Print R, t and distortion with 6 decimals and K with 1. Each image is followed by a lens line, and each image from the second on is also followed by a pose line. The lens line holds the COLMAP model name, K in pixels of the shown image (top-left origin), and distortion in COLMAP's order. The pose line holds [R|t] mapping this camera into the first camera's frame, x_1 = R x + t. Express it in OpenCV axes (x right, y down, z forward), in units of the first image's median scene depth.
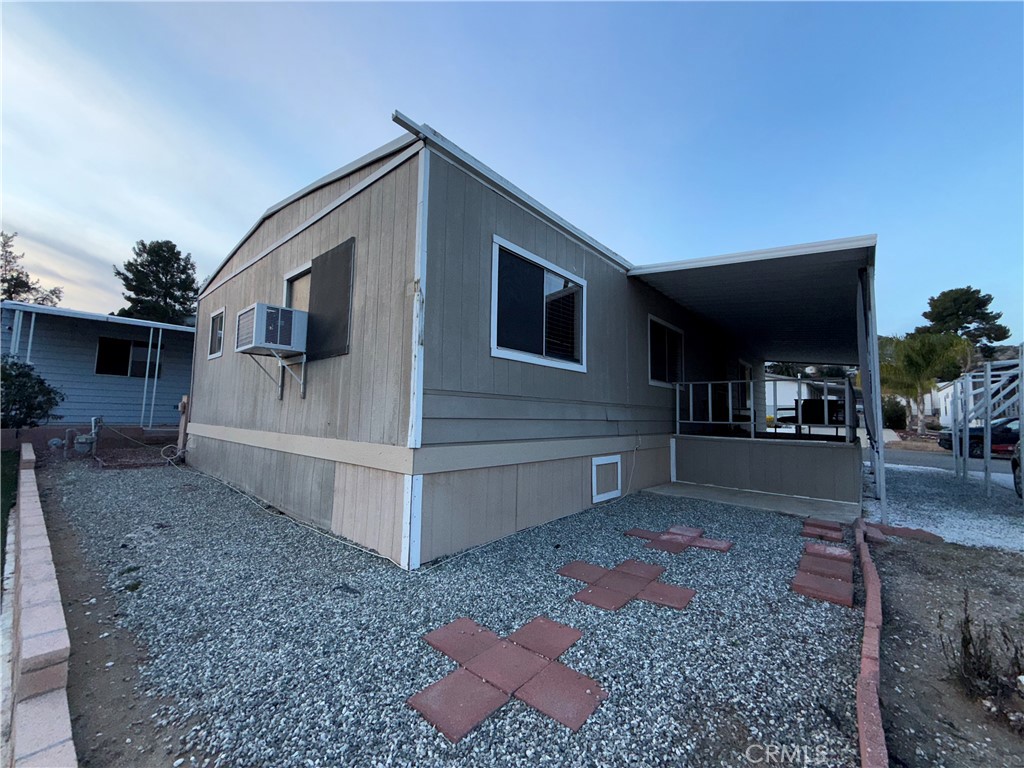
lens RADIAL K [[408.9, 0, 510.0], [0, 408.9, 382.7], [0, 0, 1]] dist [0.000115, 0.000547]
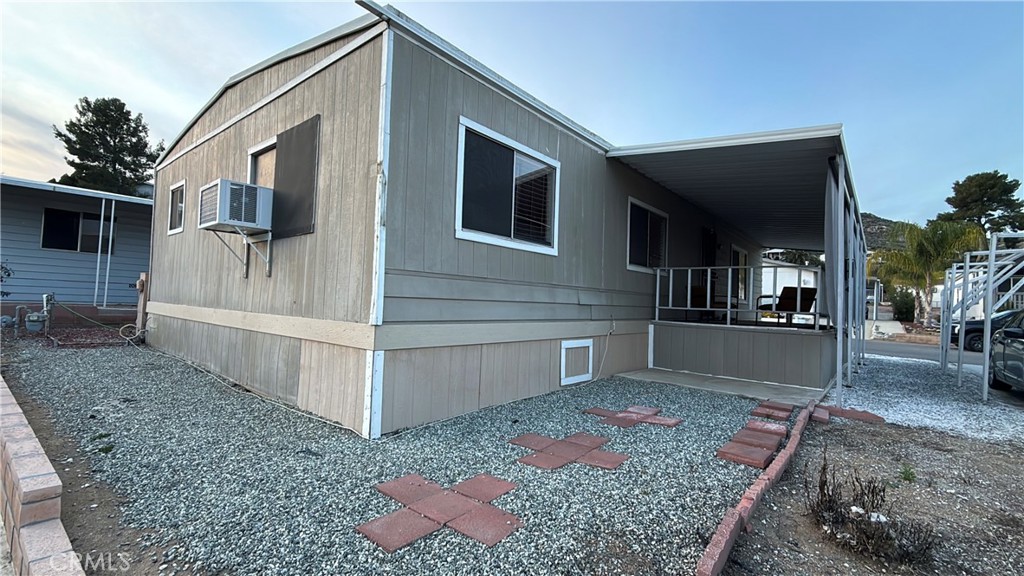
lens RADIAL K [[450.1, 0, 514.4], [0, 450.1, 287.0], [0, 0, 1]] dist [0.000580, 0.000232]
pose [[0.999551, 0.015865, 0.025417, 0.069675], [-0.017031, 0.998781, 0.046324, 0.002820], [-0.024651, -0.046736, 0.998603, -0.119657]]
